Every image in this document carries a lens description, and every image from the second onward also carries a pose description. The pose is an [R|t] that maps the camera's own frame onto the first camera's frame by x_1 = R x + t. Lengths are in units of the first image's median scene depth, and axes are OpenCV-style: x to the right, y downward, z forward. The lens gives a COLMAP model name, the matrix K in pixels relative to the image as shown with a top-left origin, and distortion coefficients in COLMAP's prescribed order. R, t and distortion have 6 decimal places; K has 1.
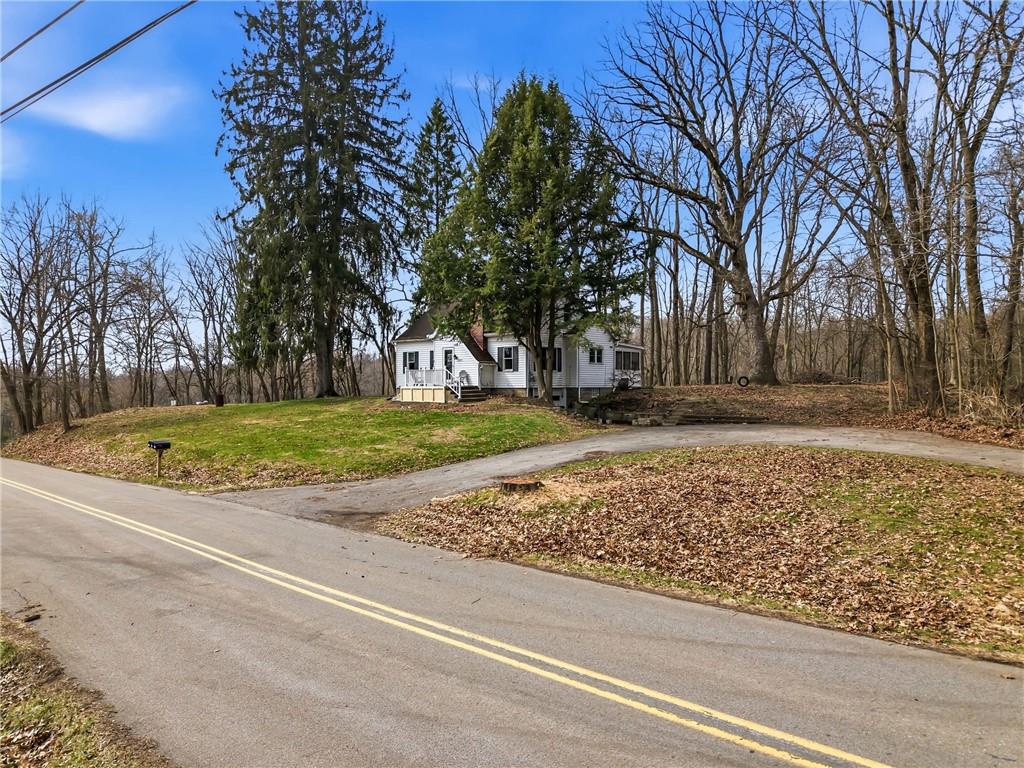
lens RADIAL K [[704.2, 0, 514.7], [0, 704.2, 354.5], [0, 0, 1]] dist [0.036156, -0.001388]
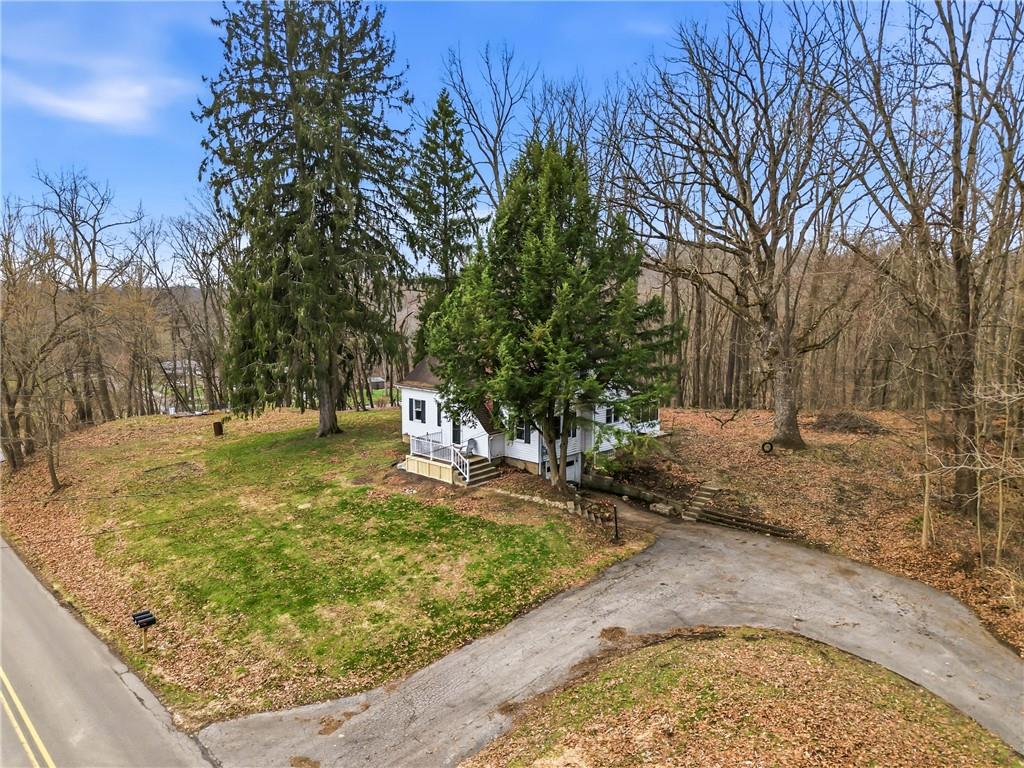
lens RADIAL K [[715.2, 0, 533.8], [0, 715.2, 353.1], [0, 0, 1]] dist [0.035474, 0.000830]
pose [[0.999952, 0.007429, 0.006405, 0.002290], [-0.008207, 0.991273, 0.131568, -0.198222], [-0.005371, -0.131614, 0.991286, 0.057794]]
